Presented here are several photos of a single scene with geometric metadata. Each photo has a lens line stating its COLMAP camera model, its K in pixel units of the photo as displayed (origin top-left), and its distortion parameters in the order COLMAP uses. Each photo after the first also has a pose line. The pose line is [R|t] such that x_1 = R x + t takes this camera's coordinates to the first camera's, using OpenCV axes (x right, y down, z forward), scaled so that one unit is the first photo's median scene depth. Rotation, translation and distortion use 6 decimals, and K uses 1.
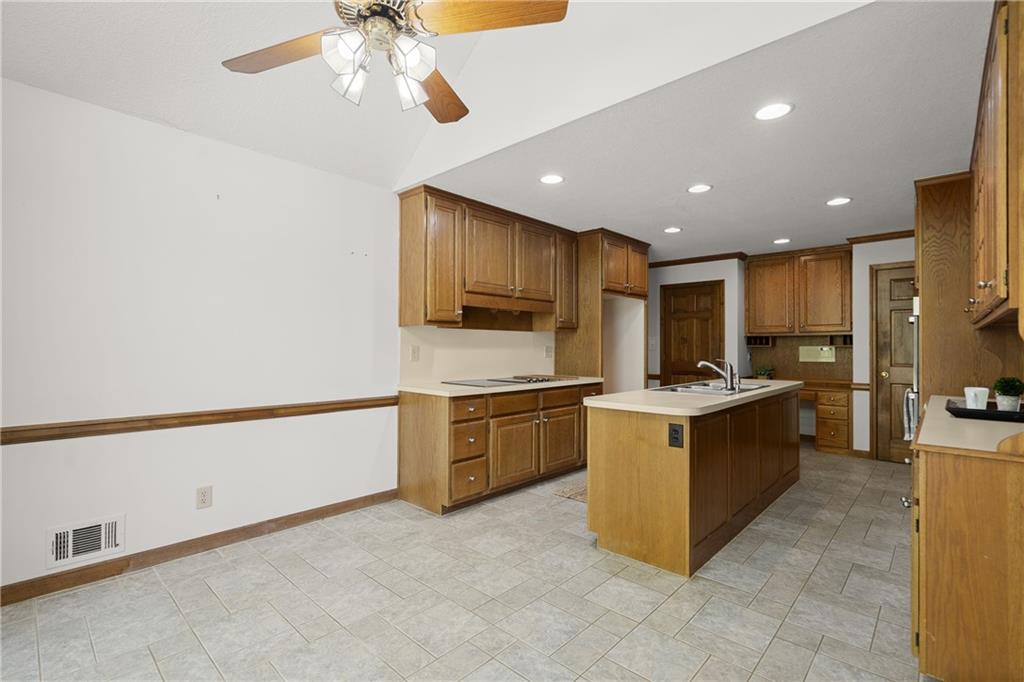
lens RADIAL K [[468.1, 0, 512.0], [0, 468.1, 341.0], [0, 0, 1]] dist [-0.002174, -0.000128]
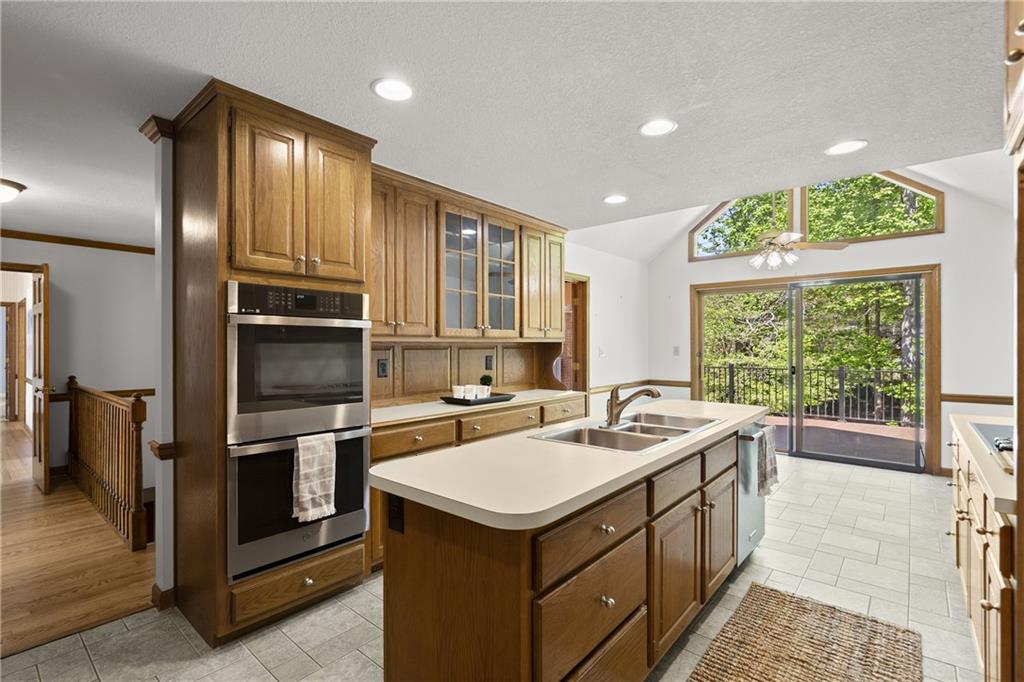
lens RADIAL K [[468.1, 0, 512.0], [0, 468.1, 341.0], [0, 0, 1]] dist [-0.002174, -0.000128]
pose [[-0.999080, -0.003367, -0.042746, 0.598474], [-0.002379, 0.999730, -0.023128, -0.004338], [0.042812, -0.023005, -0.998818, 1.557465]]
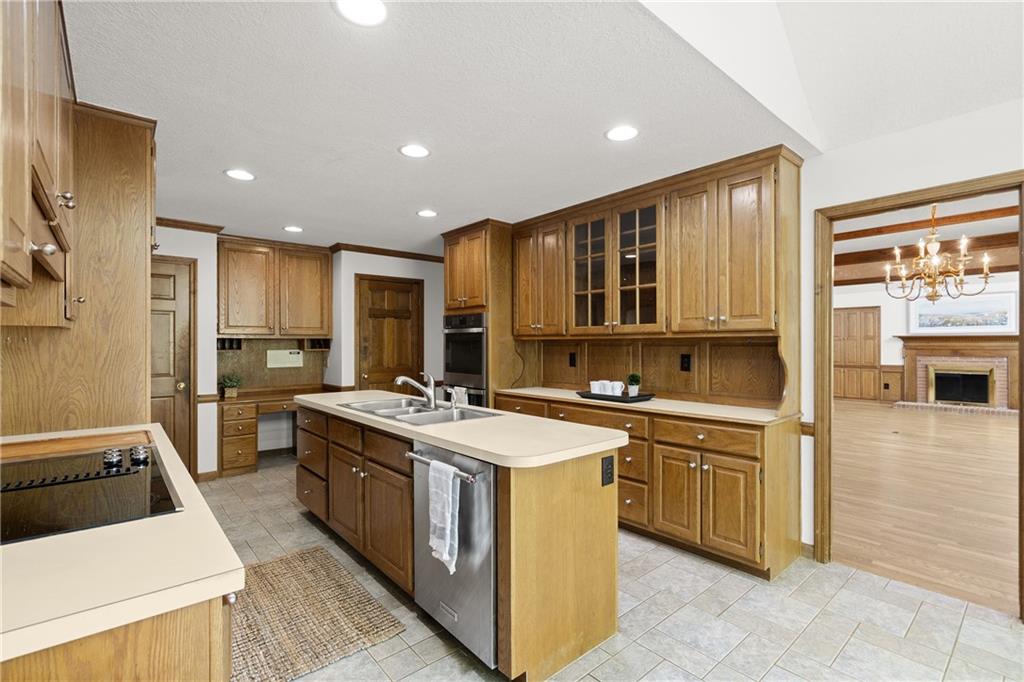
lens RADIAL K [[465.2, 0, 509.2], [0, 465.2, 342.2], [0, 0, 1]] dist [-0.000451, 0.000183]
pose [[0.117426, 0.000325, 0.993082, -0.316863], [-0.010548, 0.999944, 0.000920, -0.015246], [-0.993026, -0.010583, 0.117423, 0.706312]]
